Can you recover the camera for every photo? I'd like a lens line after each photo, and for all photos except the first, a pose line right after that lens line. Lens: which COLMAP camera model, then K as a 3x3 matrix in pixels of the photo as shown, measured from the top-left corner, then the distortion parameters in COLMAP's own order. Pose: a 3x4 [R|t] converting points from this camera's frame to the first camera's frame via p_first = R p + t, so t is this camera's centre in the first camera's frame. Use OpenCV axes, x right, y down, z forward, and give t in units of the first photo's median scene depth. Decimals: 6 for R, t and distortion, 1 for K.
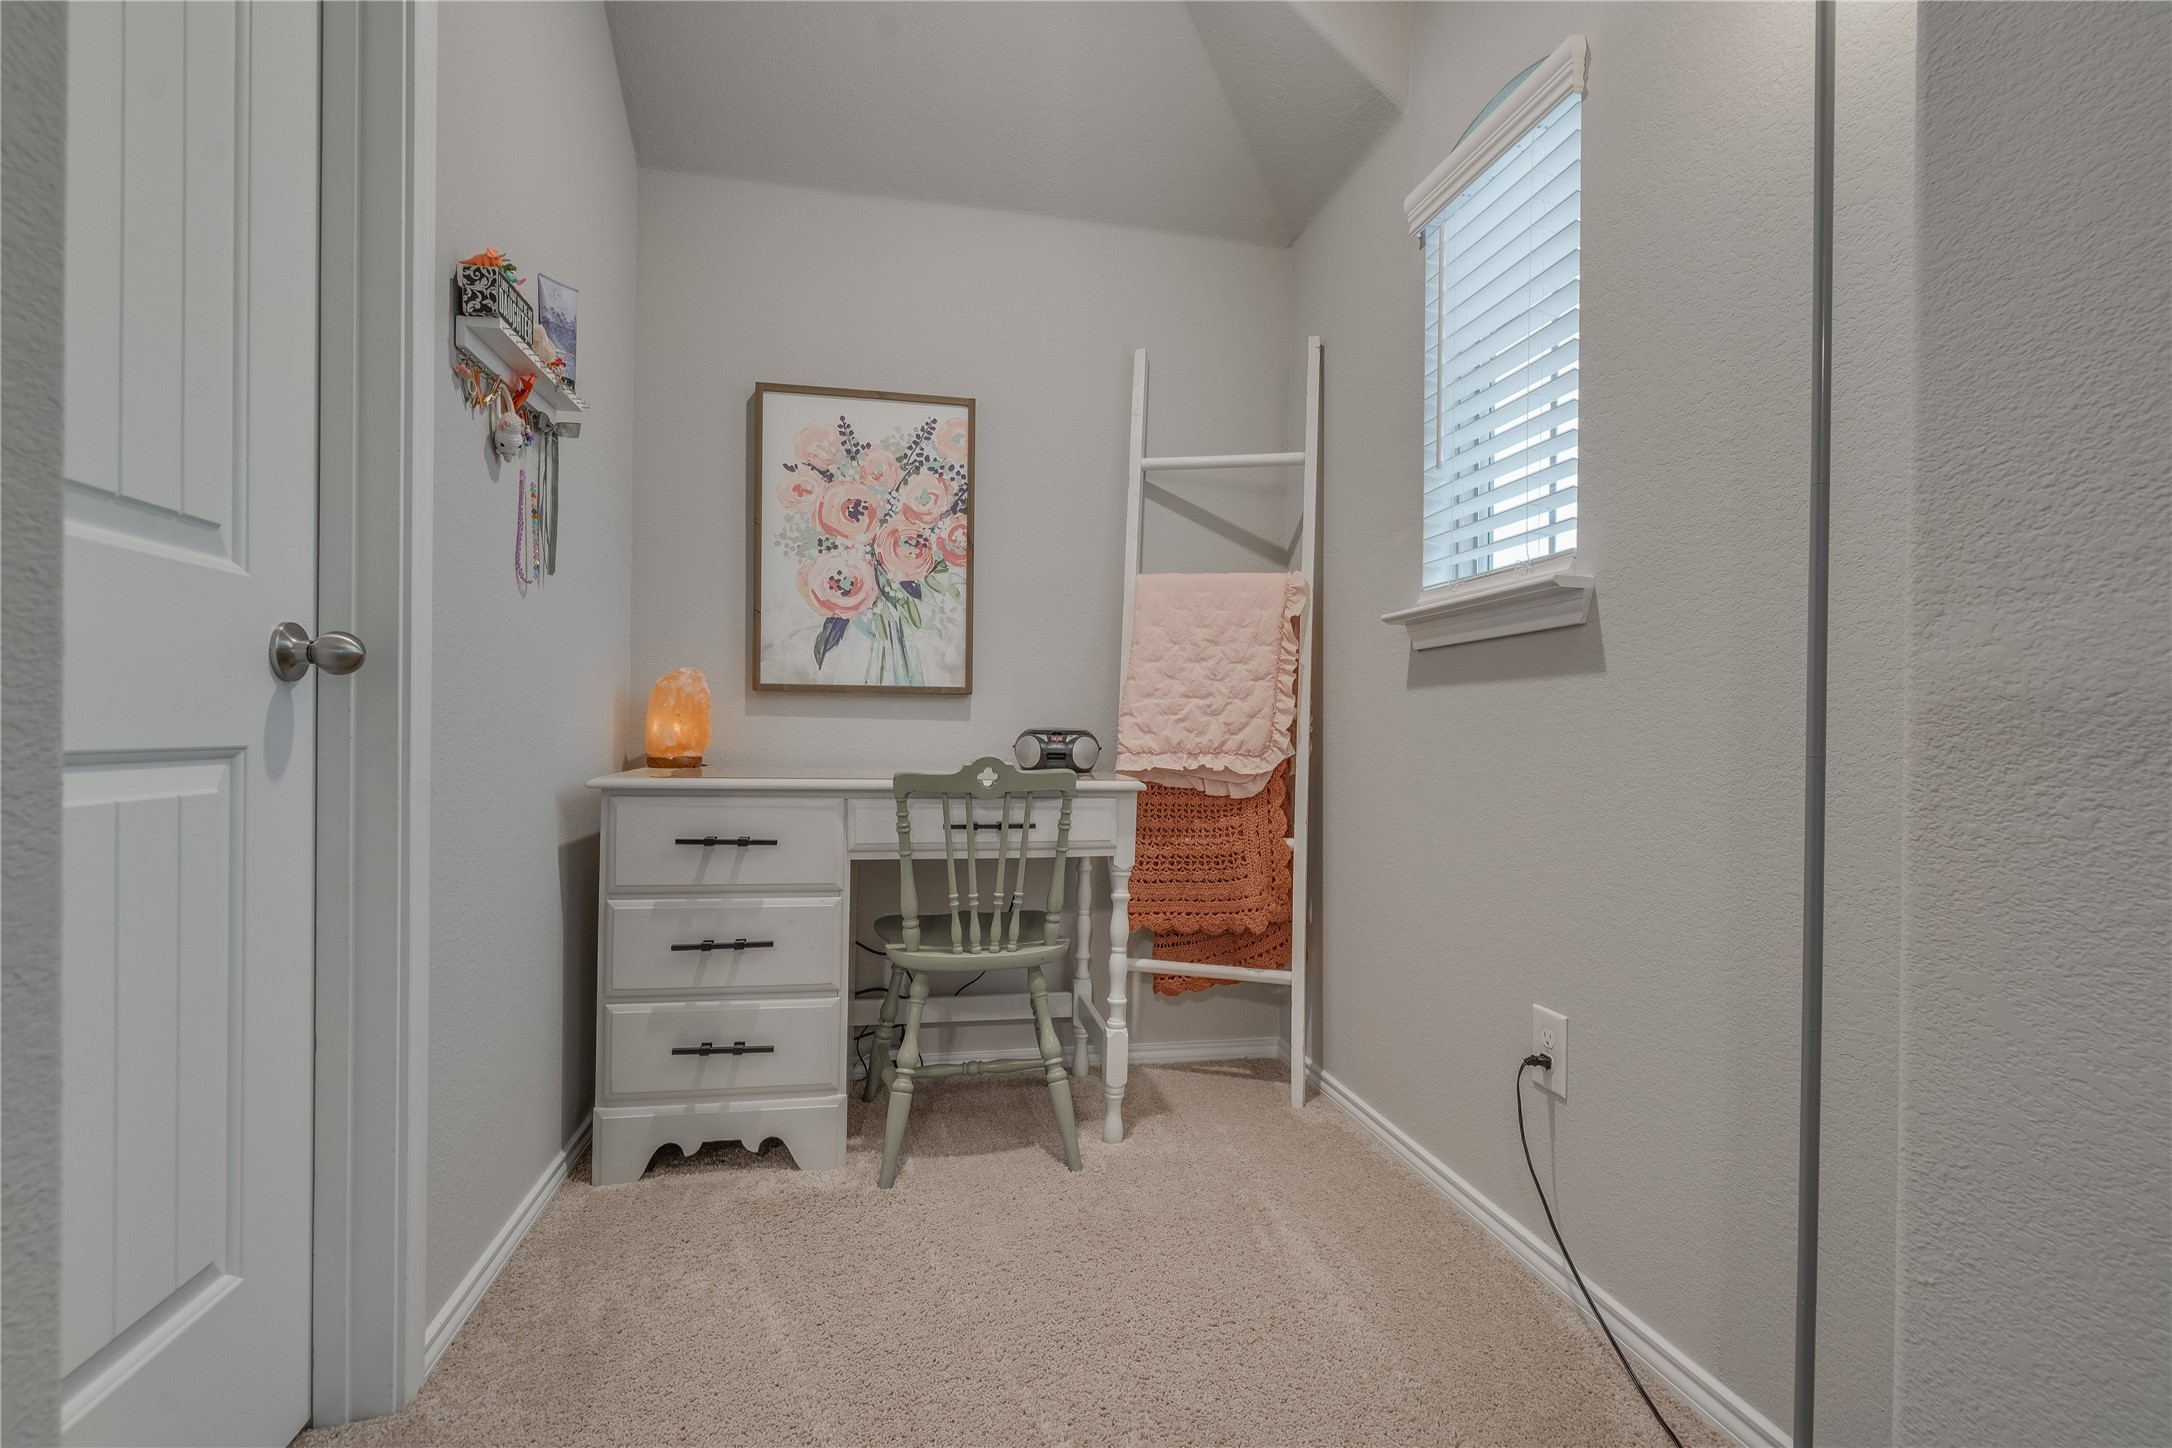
lens RADIAL K [[973.4, 0, 1084.9], [0, 973.4, 731.7], [0, 0, 1]] dist [-0.001162, 0.000058]
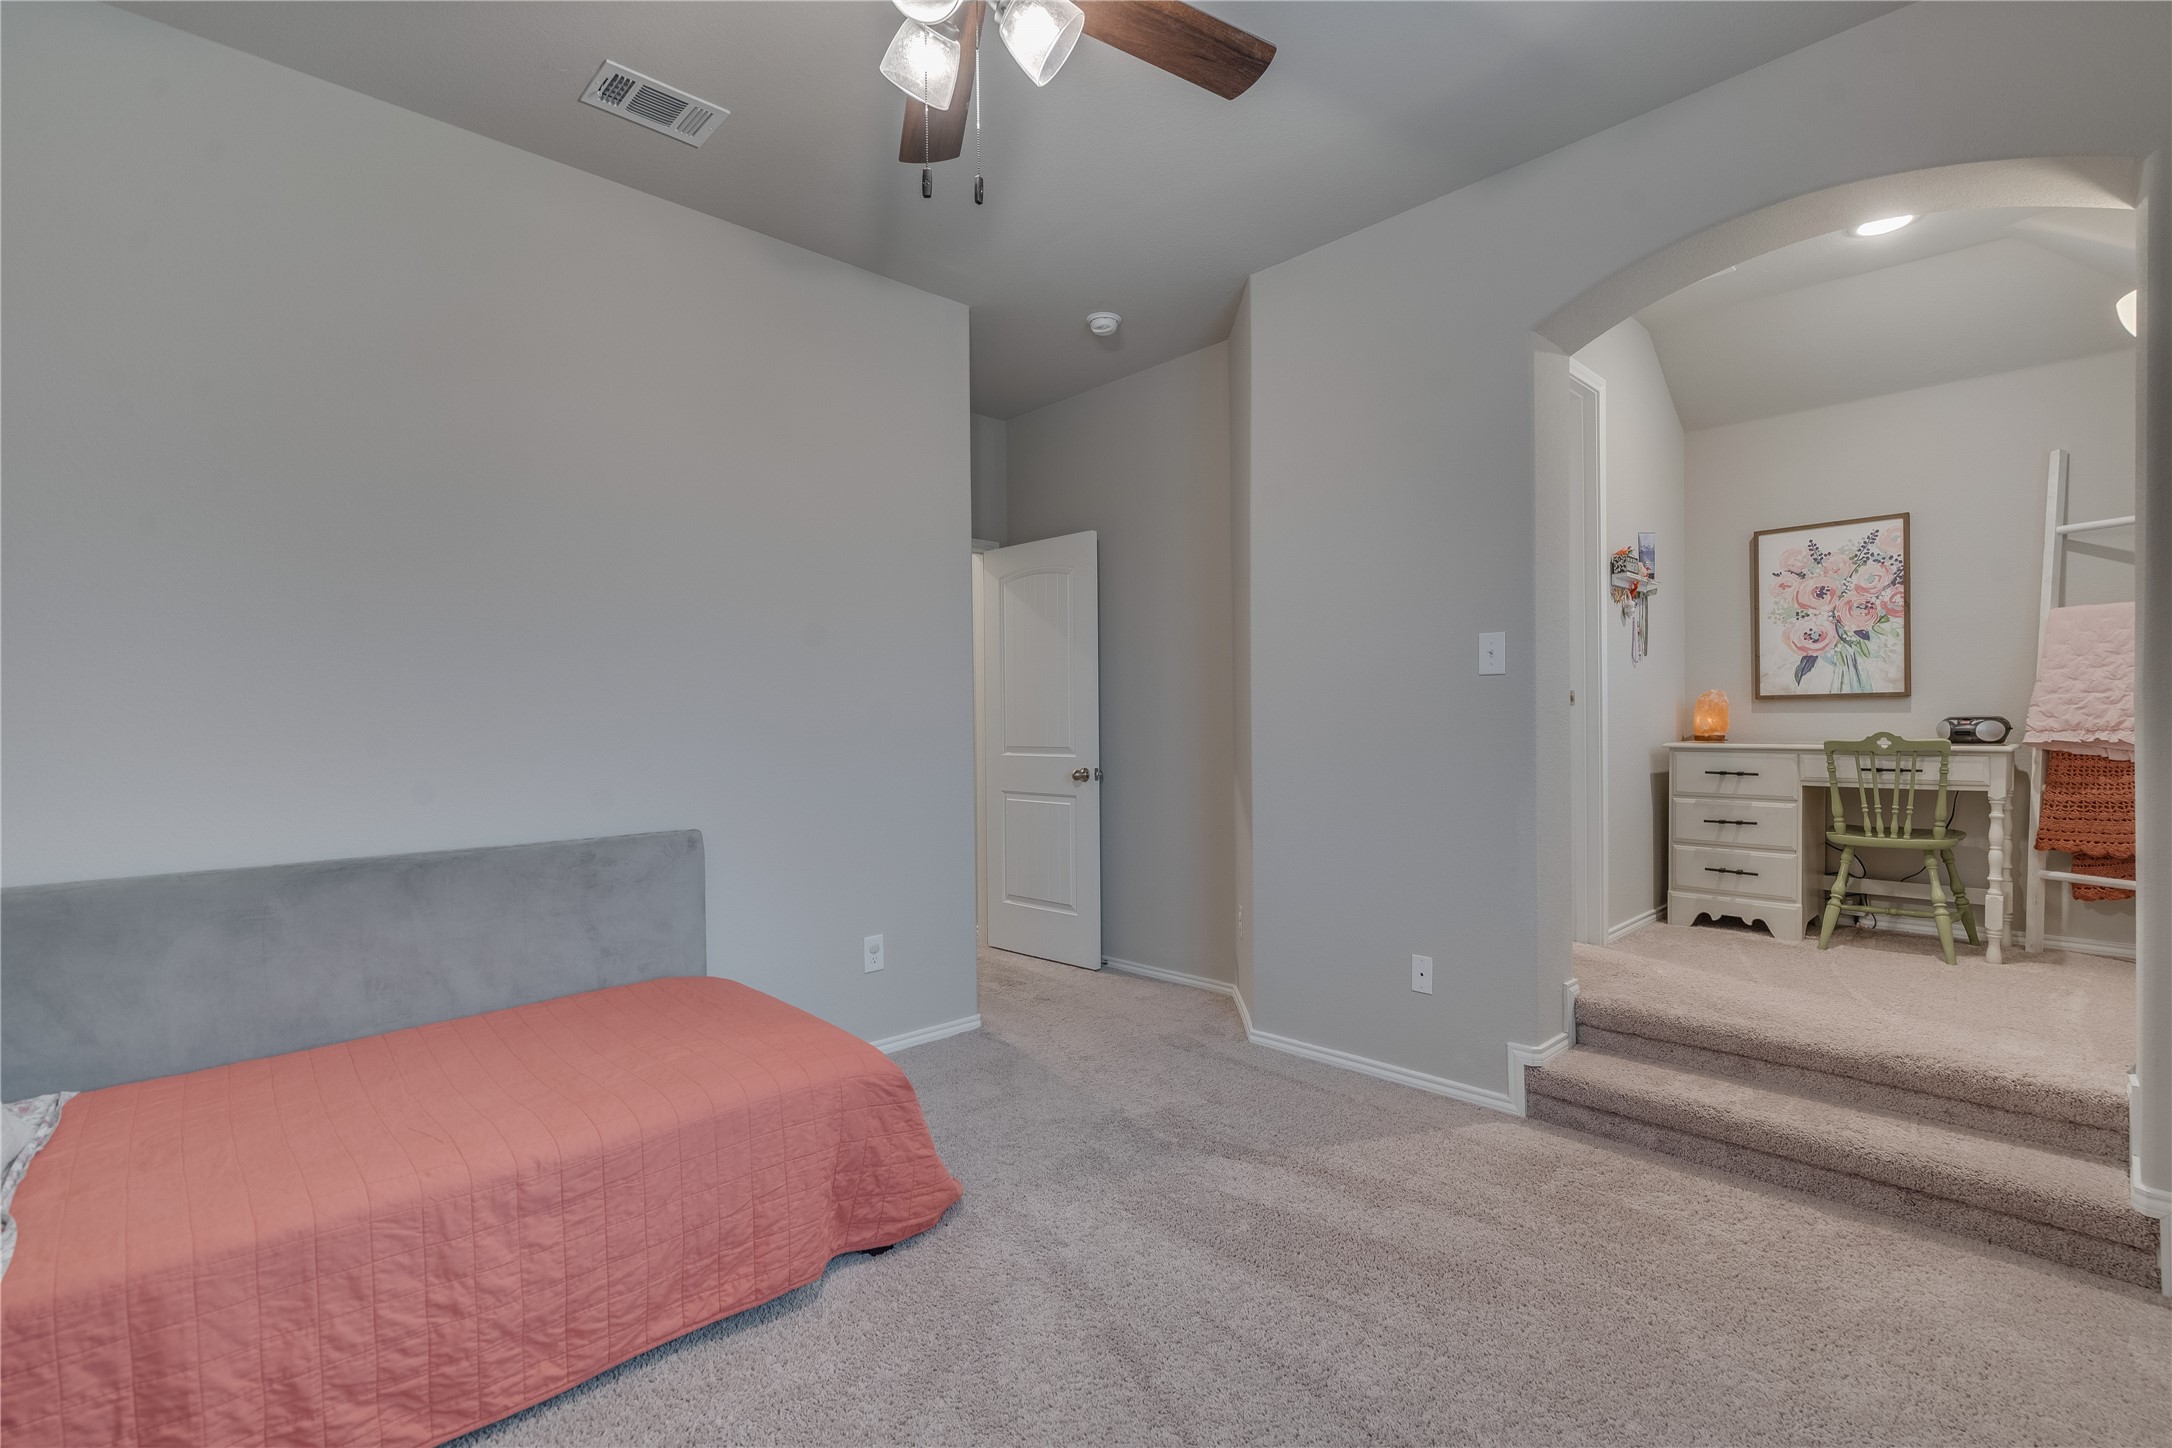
lens RADIAL K [[973.4, 0, 1084.9], [0, 973.4, 731.7], [0, 0, 1]] dist [-0.001162, 0.000058]
pose [[0.533493, -0.011433, -0.845727, 0.530715], [0.012348, 0.999907, -0.005728, 0.013343], [0.845715, -0.007387, 0.533584, -1.040373]]
